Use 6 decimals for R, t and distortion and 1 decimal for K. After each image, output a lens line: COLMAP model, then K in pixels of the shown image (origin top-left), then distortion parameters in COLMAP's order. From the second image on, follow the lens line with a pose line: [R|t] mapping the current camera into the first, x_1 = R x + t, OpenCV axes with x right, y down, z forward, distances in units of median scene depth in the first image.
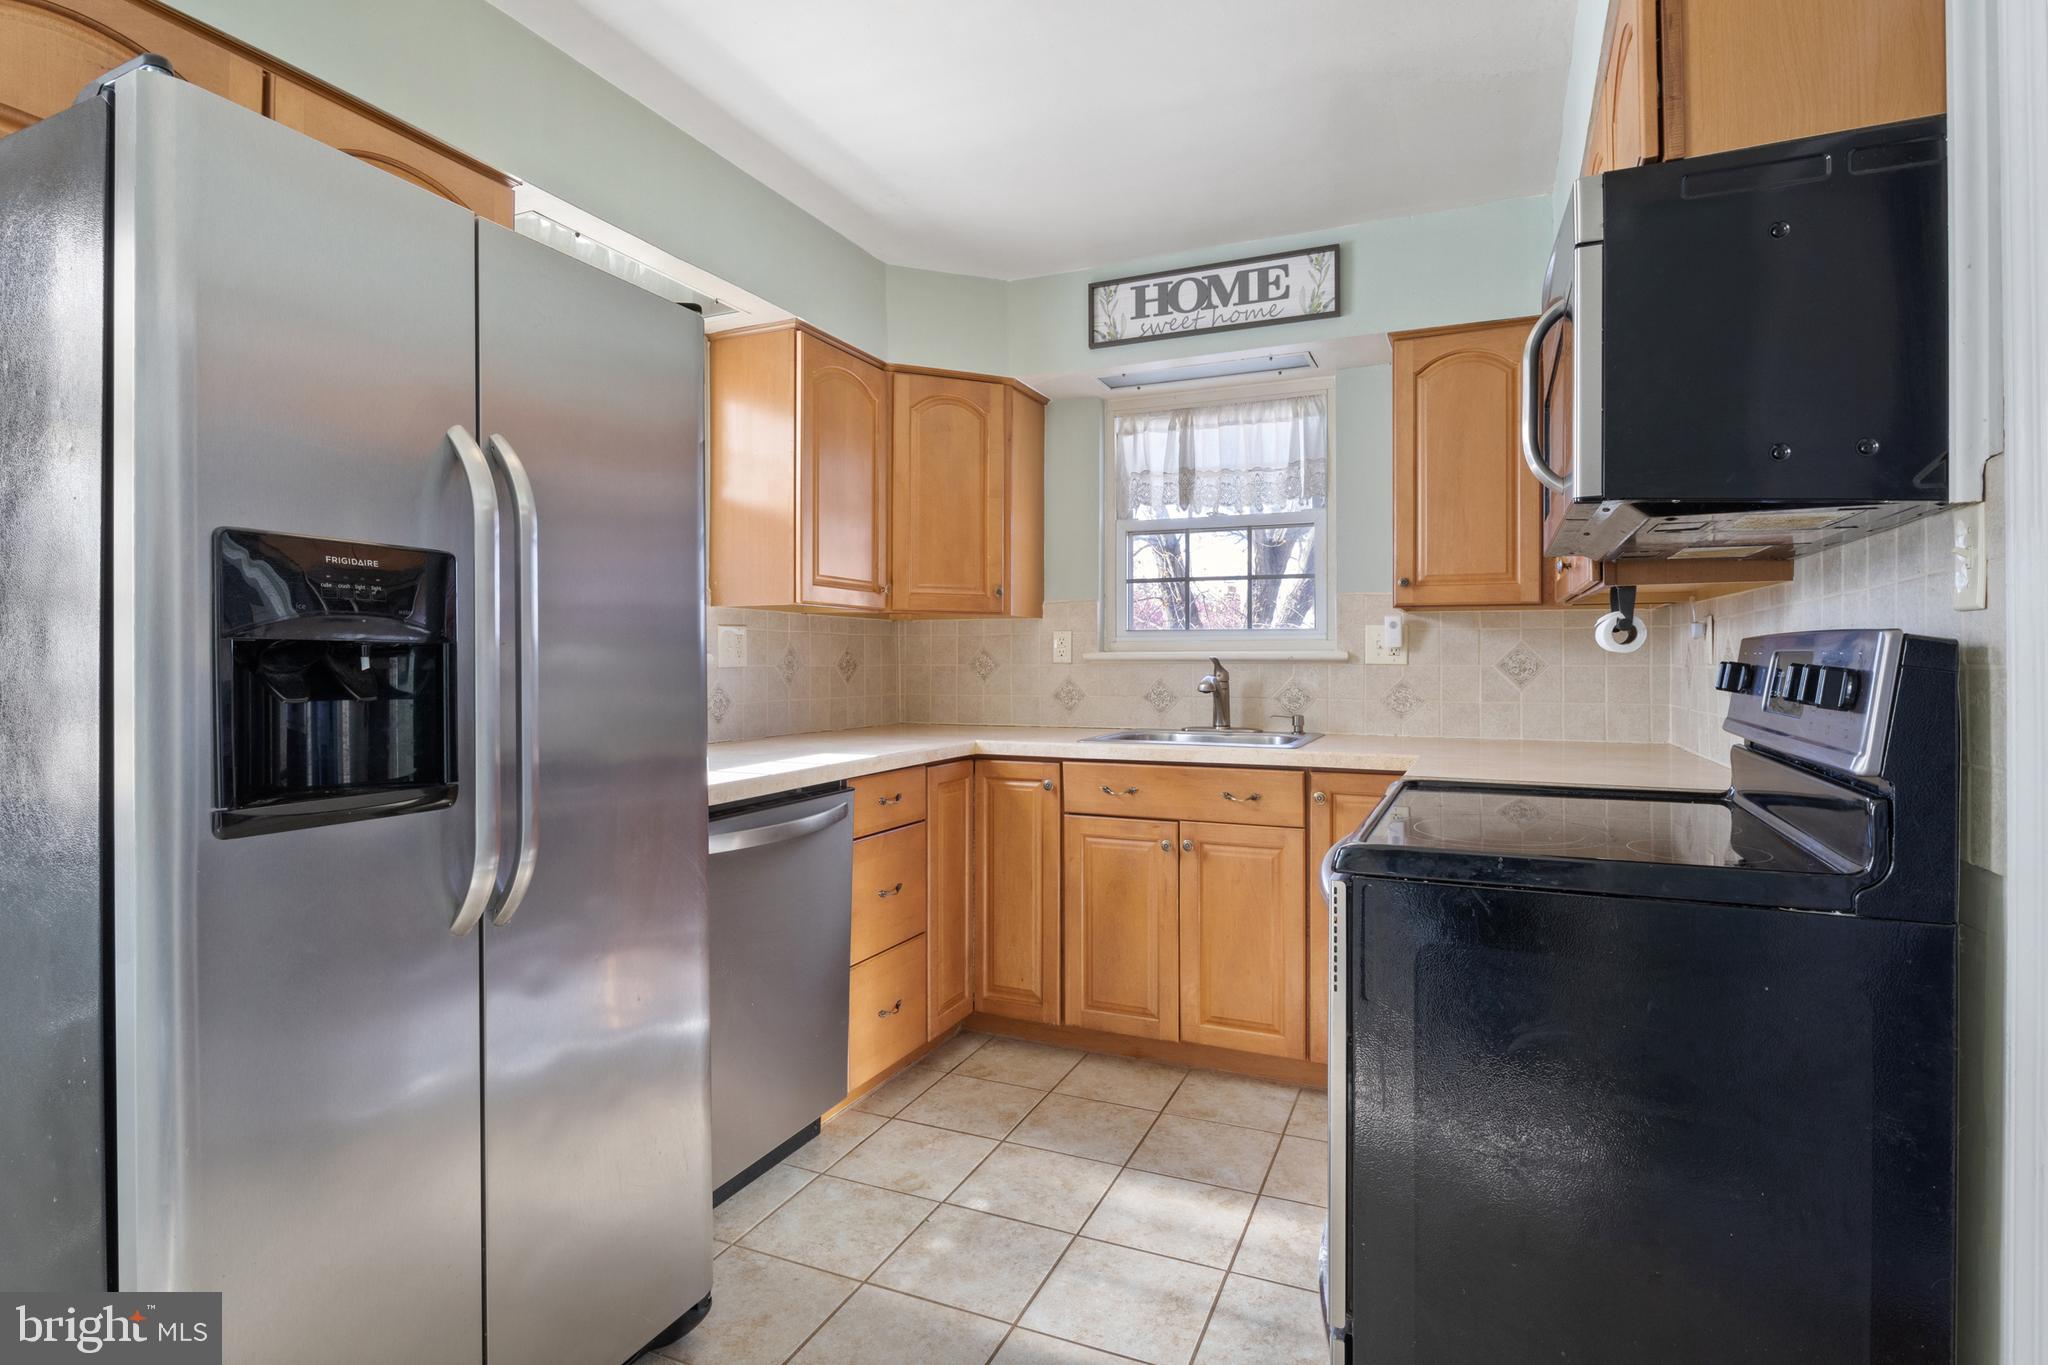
lens RADIAL K [[1037.8, 0, 1020.7], [0, 1037.8, 648.6], [0, 0, 1]] dist [-0.004219, -0.000768]
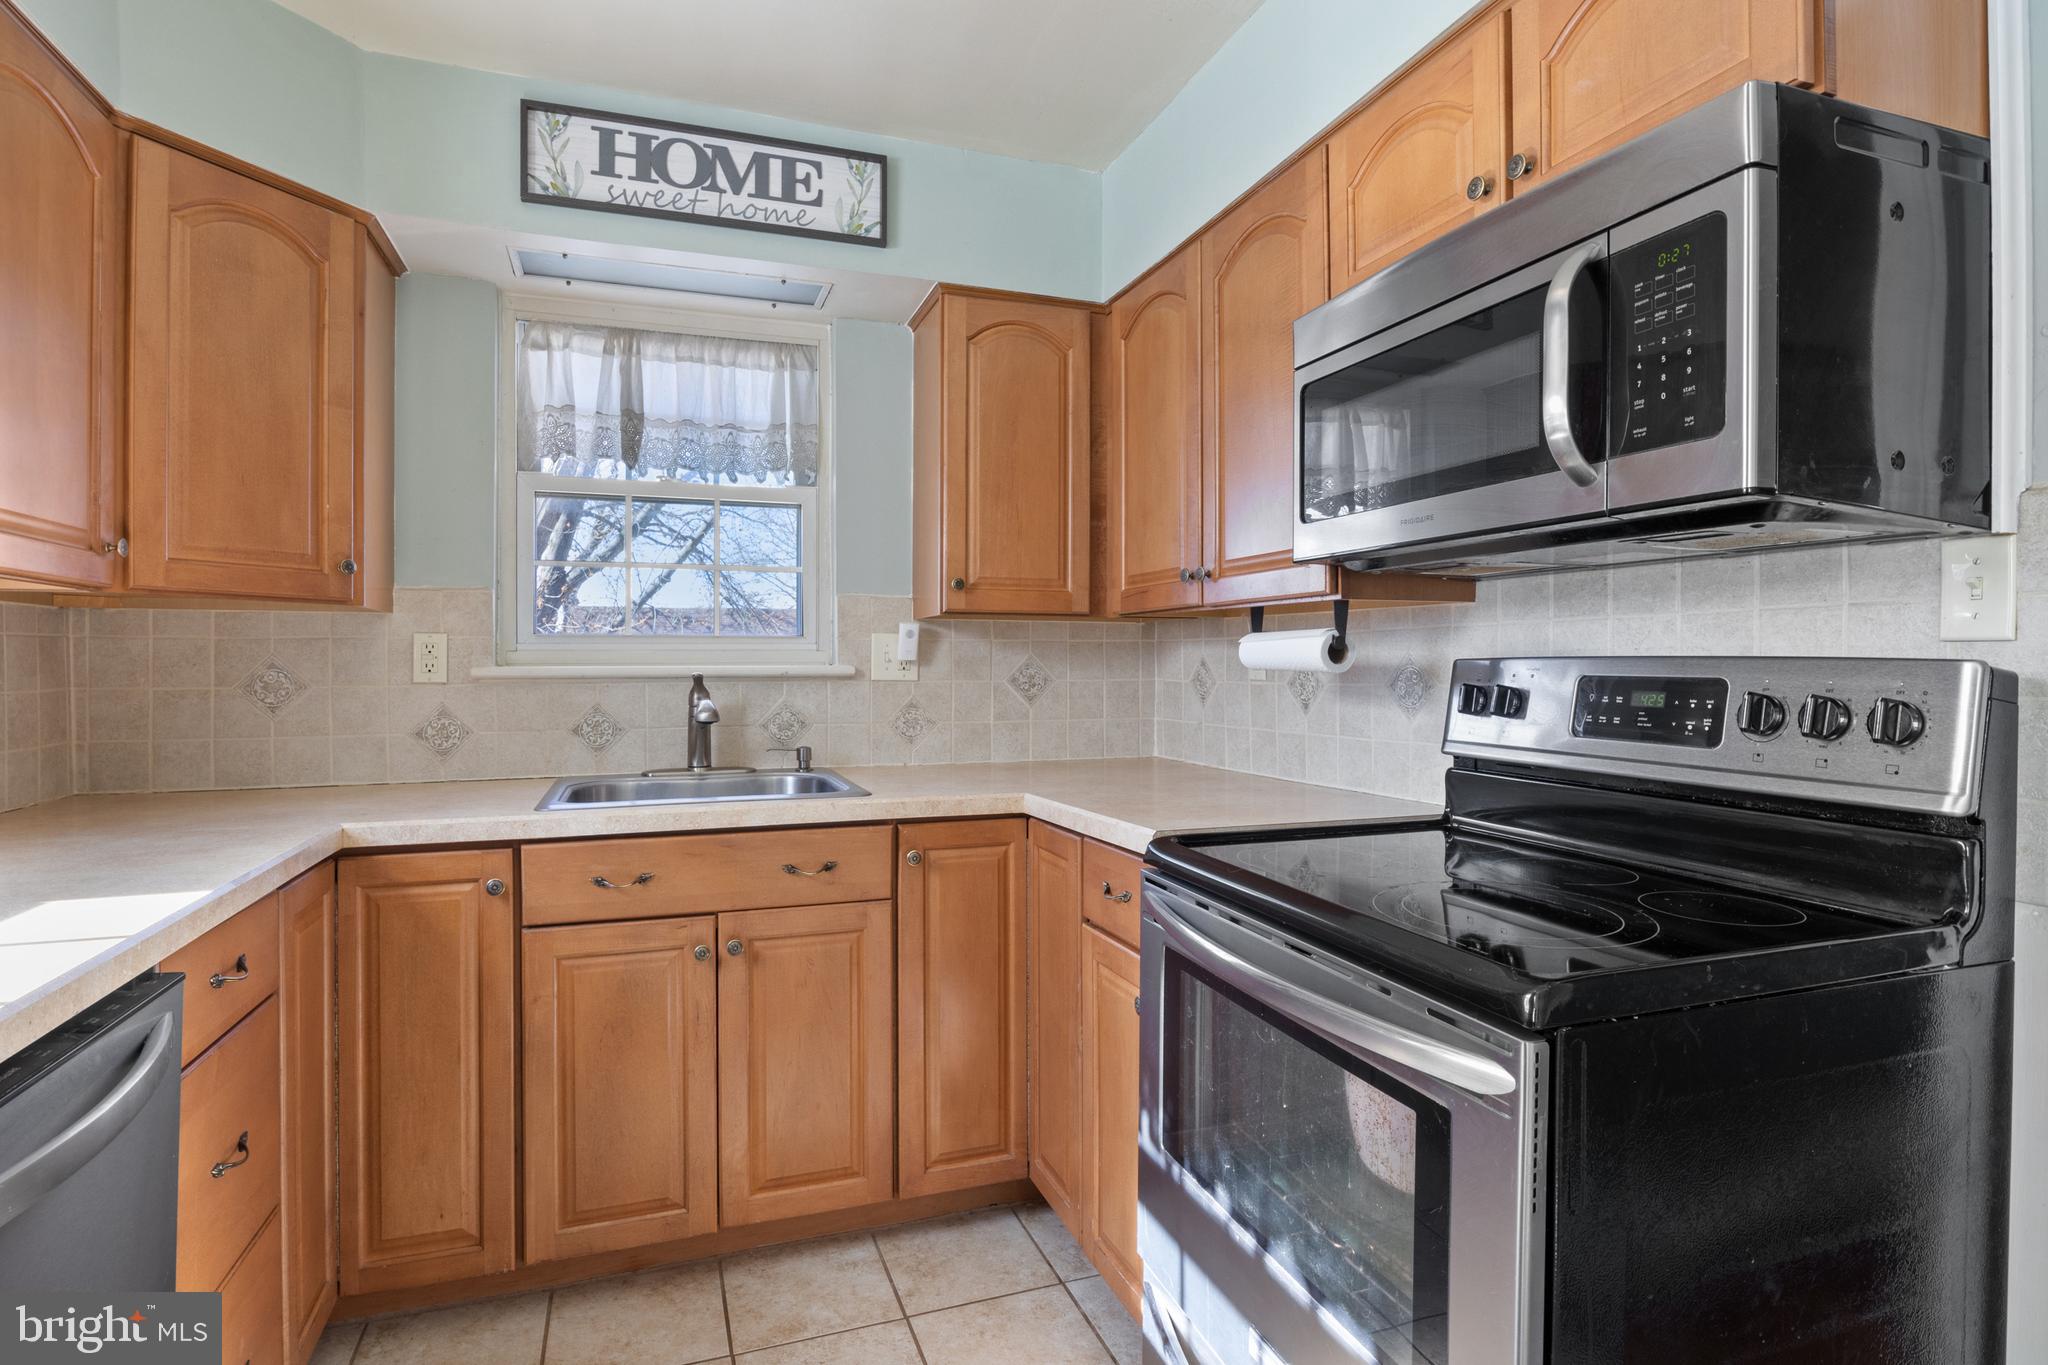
lens RADIAL K [[1042.6, 0, 1010.1], [0, 1042.6, 662.2], [0, 0, 1]] dist [-0.010069, 0.000183]
pose [[0.726486, -0.000483, 0.687182, -0.165447], [-0.005770, 0.999960, 0.006803, -0.006295], [-0.687157, -0.008908, 0.726454, 0.331069]]
